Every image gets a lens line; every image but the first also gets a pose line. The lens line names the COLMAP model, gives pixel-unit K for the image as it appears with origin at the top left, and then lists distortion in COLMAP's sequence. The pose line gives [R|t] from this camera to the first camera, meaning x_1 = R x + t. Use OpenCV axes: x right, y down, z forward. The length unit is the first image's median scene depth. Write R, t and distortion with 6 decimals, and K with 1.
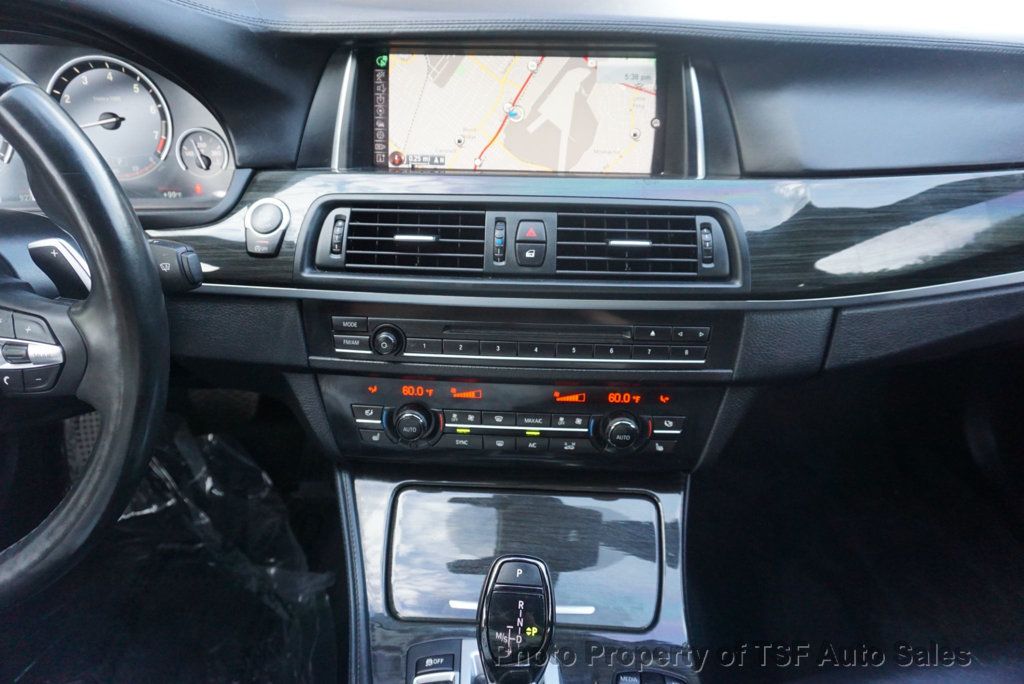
lens RADIAL K [[694.7, 0, 509.3], [0, 694.7, 332.8], [0, 0, 1]] dist [-0.030734, 0.014272]
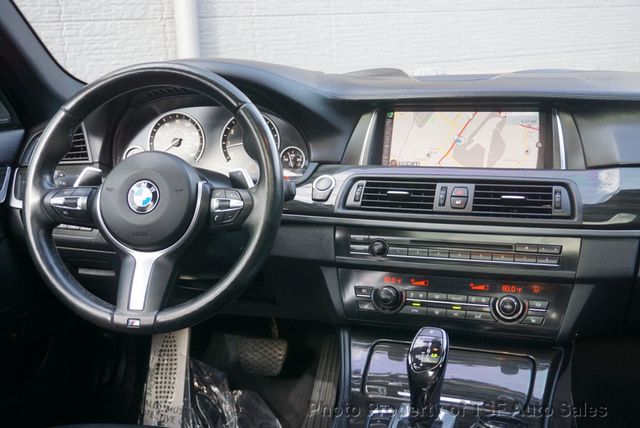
lens RADIAL K [[781.1, 0, 307.3], [0, 781.1, 203.4], [0, 0, 1]] dist [0.020563, 0.000000]
pose [[0.956100, 0.028645, -0.291638, 0.240120], [-0.133015, 0.929202, -0.344806, 0.628671], [0.261114, 0.368461, 0.892220, -0.923967]]
